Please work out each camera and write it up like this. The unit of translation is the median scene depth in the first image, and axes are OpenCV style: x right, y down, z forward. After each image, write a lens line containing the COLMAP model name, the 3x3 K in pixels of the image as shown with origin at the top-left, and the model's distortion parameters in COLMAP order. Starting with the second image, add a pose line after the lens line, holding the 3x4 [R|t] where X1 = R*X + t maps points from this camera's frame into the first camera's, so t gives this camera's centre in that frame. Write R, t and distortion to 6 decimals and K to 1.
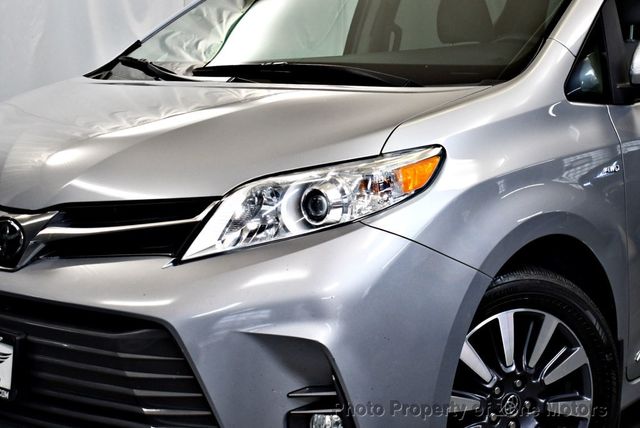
lens RADIAL K [[1262.0, 0, 322.7], [0, 1262.0, 208.8], [0, 0, 1]] dist [-0.040839, 0.000000]
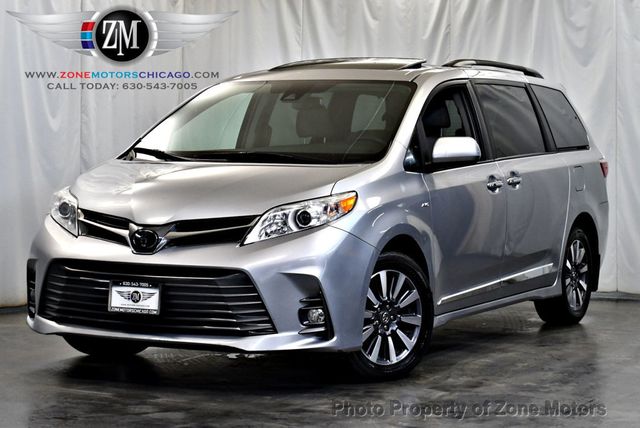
lens RADIAL K [[1499.1, 0, 319.9], [0, 1499.1, 214.4], [0, 0, 1]] dist [0.000800, 0.000000]
pose [[0.974660, -0.009829, 0.223474, -0.533393], [0.024443, 0.997732, -0.062719, 0.147279], [-0.222351, 0.066592, 0.972690, -1.465724]]
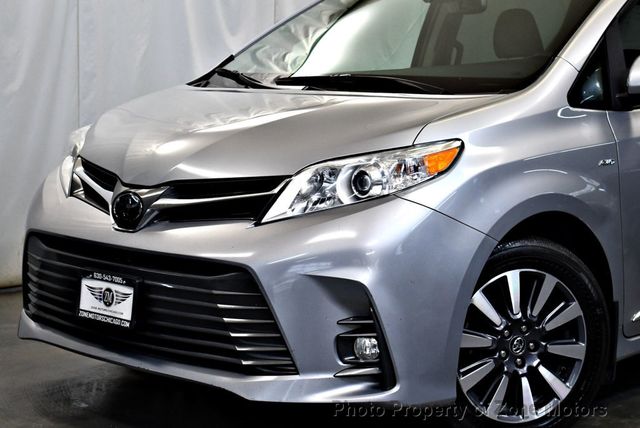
lens RADIAL K [[1362.1, 0, 317.8], [0, 1362.1, 217.0], [0, 0, 1]] dist [-0.073943, 0.000000]
pose [[0.996583, 0.015098, -0.081211, 0.061136], [-0.015899, 0.999831, -0.009218, 0.044593], [0.081058, 0.010478, 0.996654, -0.404262]]
